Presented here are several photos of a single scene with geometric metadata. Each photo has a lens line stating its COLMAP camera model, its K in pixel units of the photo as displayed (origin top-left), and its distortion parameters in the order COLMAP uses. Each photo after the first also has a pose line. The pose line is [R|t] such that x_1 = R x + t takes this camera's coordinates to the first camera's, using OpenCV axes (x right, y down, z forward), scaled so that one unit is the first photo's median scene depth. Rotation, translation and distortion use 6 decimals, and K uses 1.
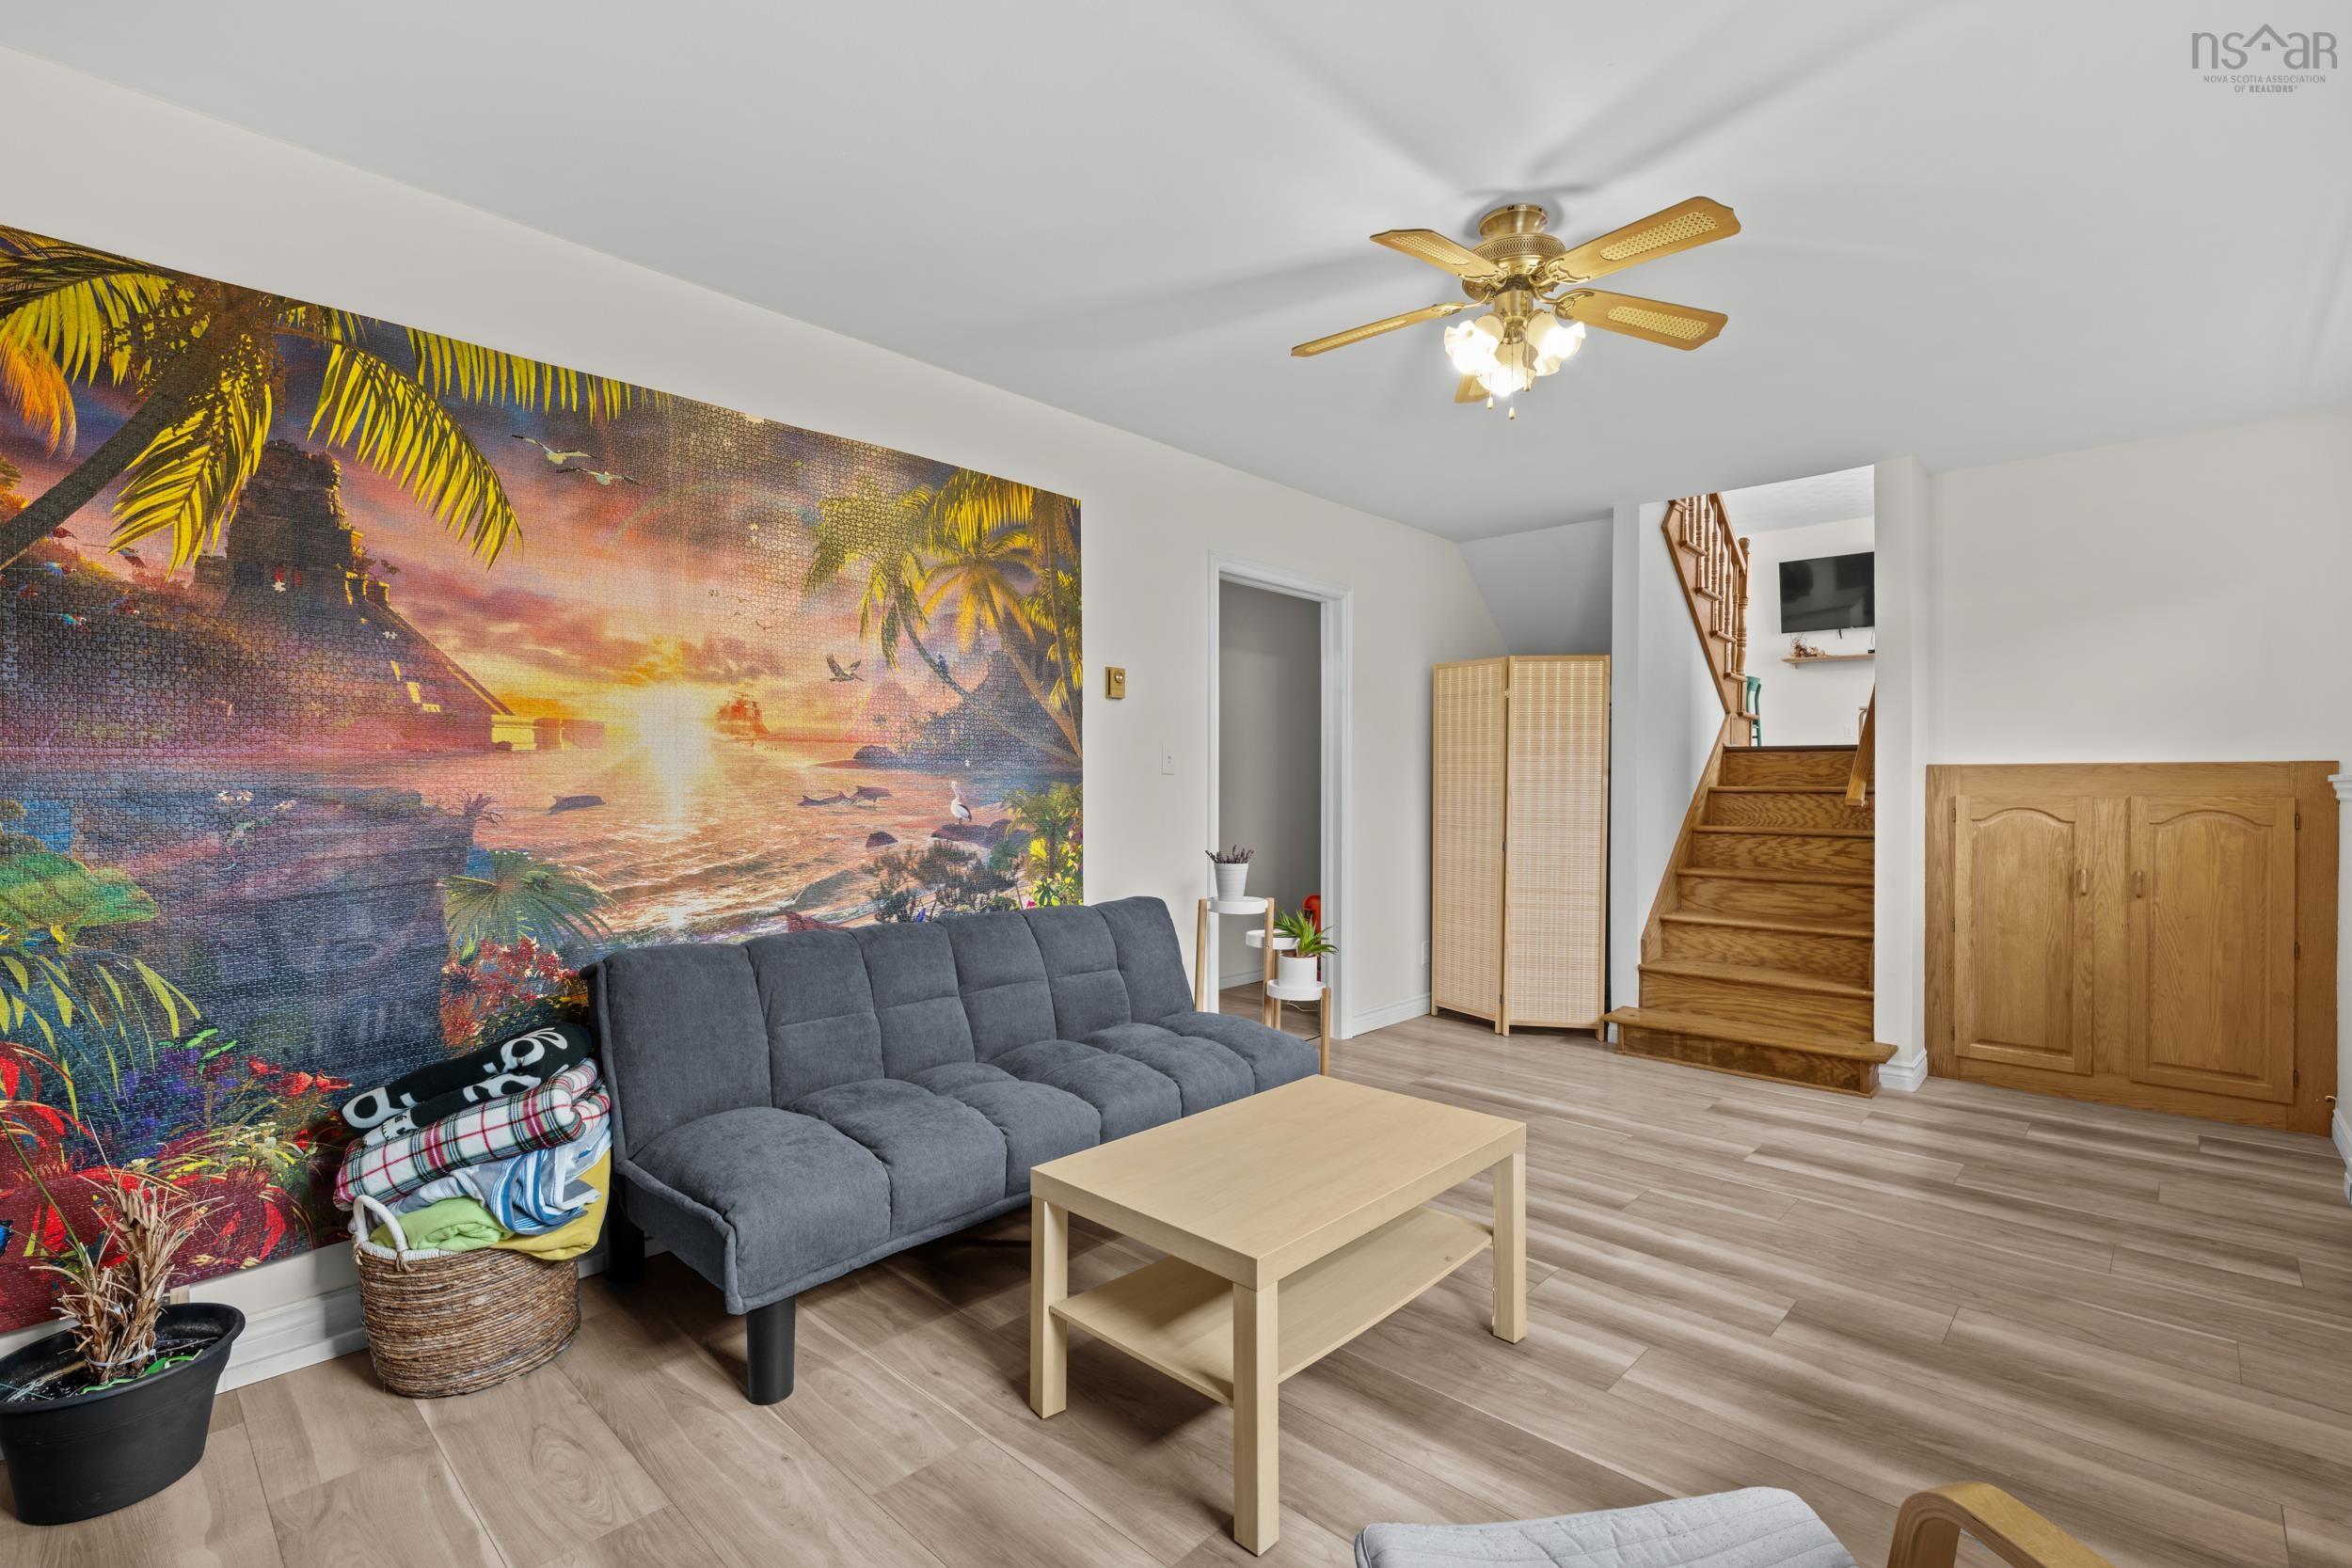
lens RADIAL K [[1056.1, 0, 1180.6], [0, 1056.1, 782.0], [0, 0, 1]] dist [-0.000466, -0.000684]
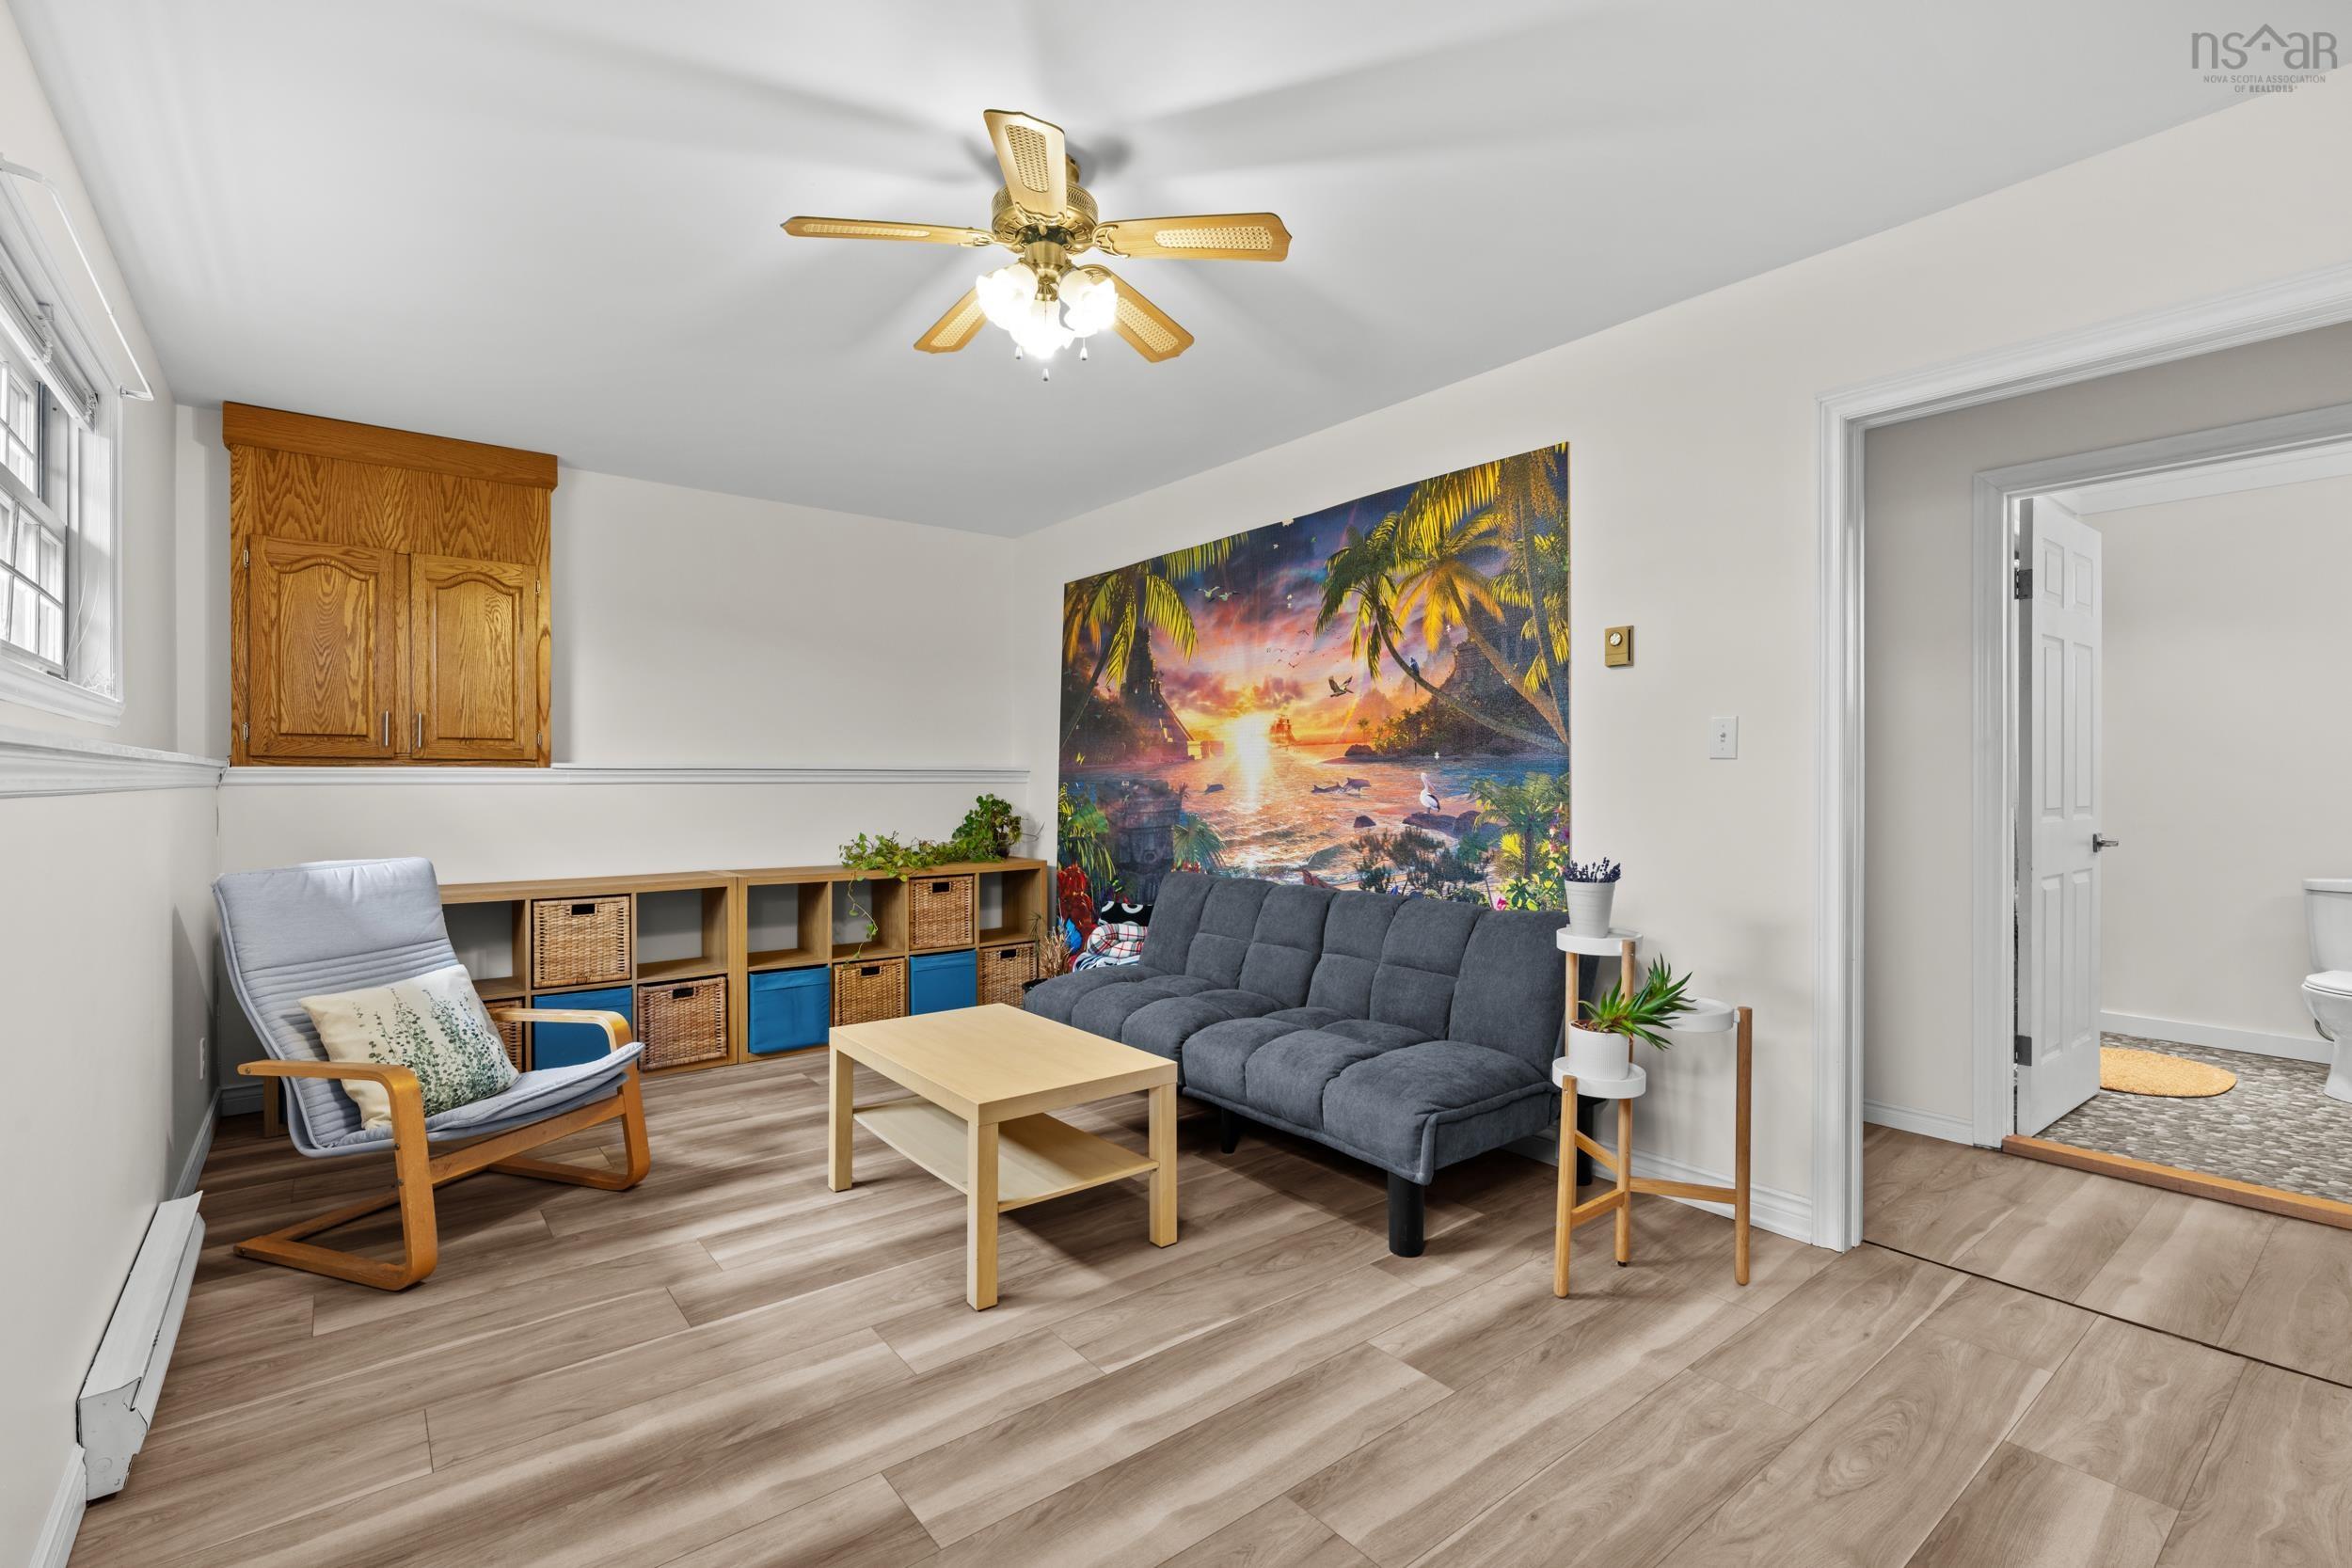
lens RADIAL K [[1056.1, 0, 1180.6], [0, 1056.1, 782.0], [0, 0, 1]] dist [-0.000466, -0.000684]
pose [[-0.139390, -0.002975, -0.990233, 0.926070], [0.002568, 0.999991, -0.003366, 0.011927], [0.990234, -0.003012, -0.139381, 0.945044]]
